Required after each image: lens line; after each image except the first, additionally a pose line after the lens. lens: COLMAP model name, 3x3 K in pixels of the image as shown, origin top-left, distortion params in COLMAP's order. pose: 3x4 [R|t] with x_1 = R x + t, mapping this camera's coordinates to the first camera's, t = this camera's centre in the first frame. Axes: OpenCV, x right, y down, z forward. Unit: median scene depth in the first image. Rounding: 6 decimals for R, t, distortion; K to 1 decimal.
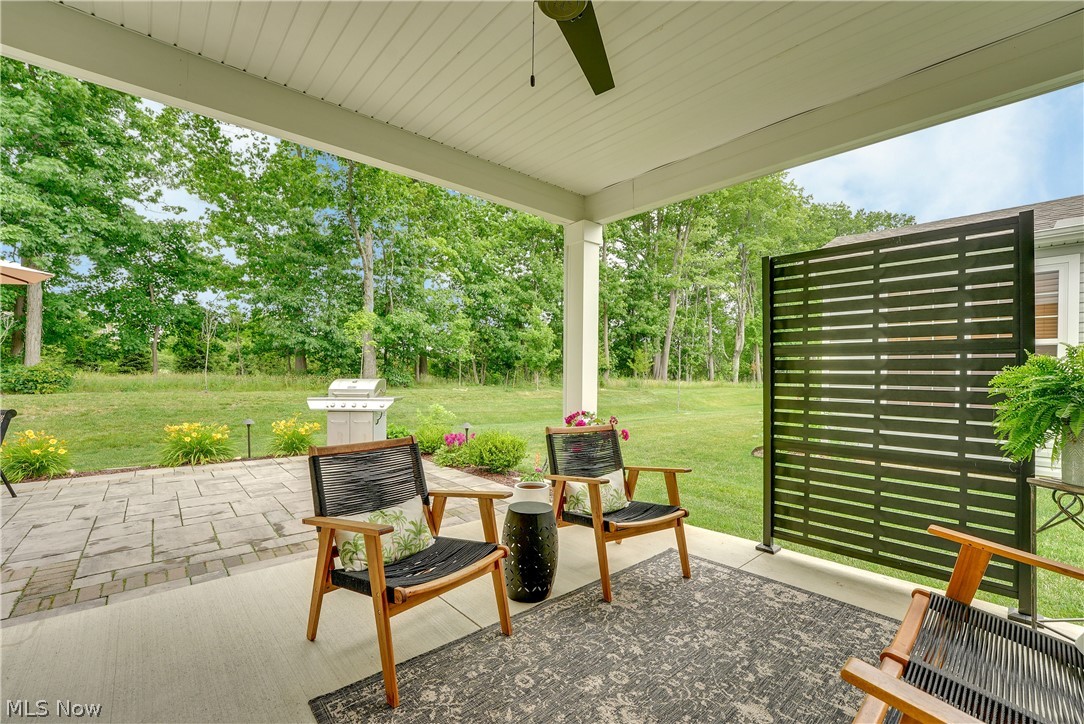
lens RADIAL K [[443.4, 0, 542.0], [0, 443.4, 362.0], [0, 0, 1]] dist [-0.027838, -0.000107]
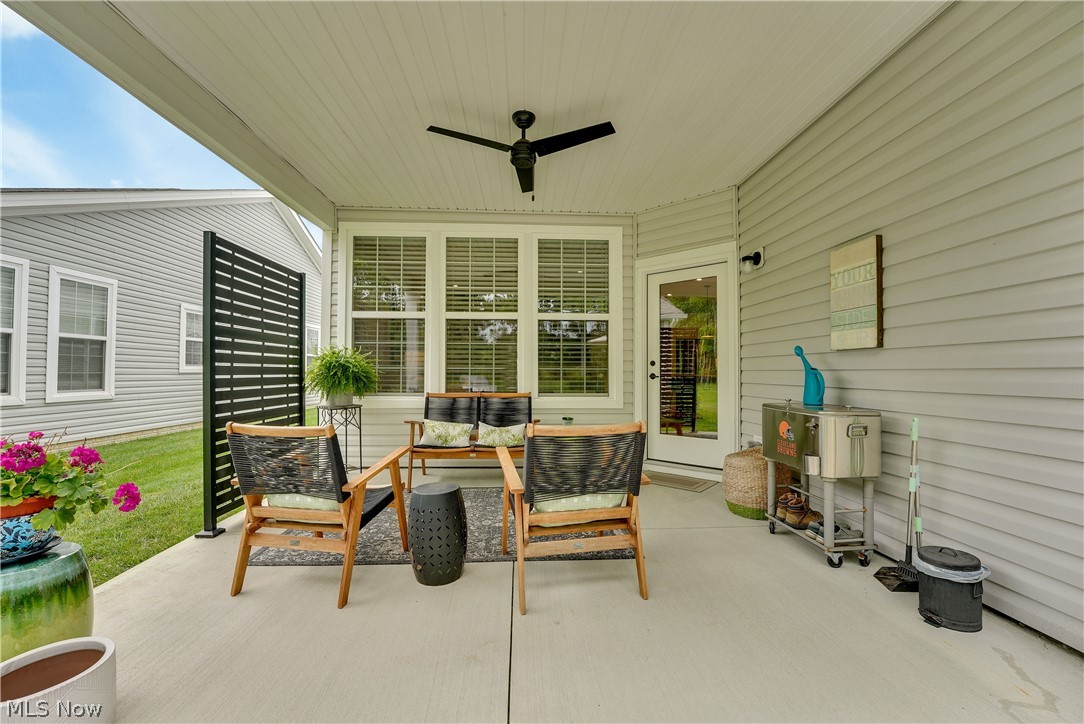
lens RADIAL K [[443.4, 0, 542.0], [0, 443.4, 362.0], [0, 0, 1]] dist [-0.027838, -0.000107]
pose [[-0.769833, 0.001115, 0.638244, -0.818786], [-0.029185, 0.998891, -0.036947, 0.076052], [-0.637577, -0.047070, -0.768947, 1.592640]]
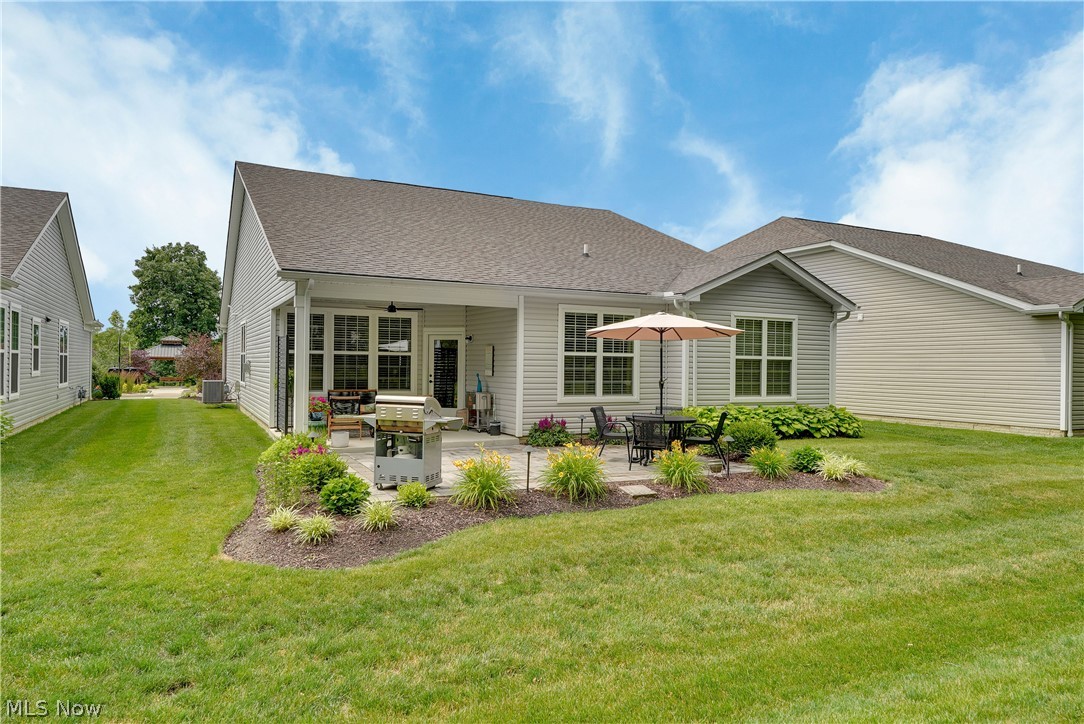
lens RADIAL K [[723.1, 0, 542.0], [0, 723.1, 362.0], [0, 0, 1]] dist [0.002133, -0.000725]
pose [[-0.964888, -0.020199, 0.261883, -2.878803], [-0.028286, 0.999231, -0.027146, 0.020914], [-0.261134, -0.033601, -0.964718, 6.393516]]
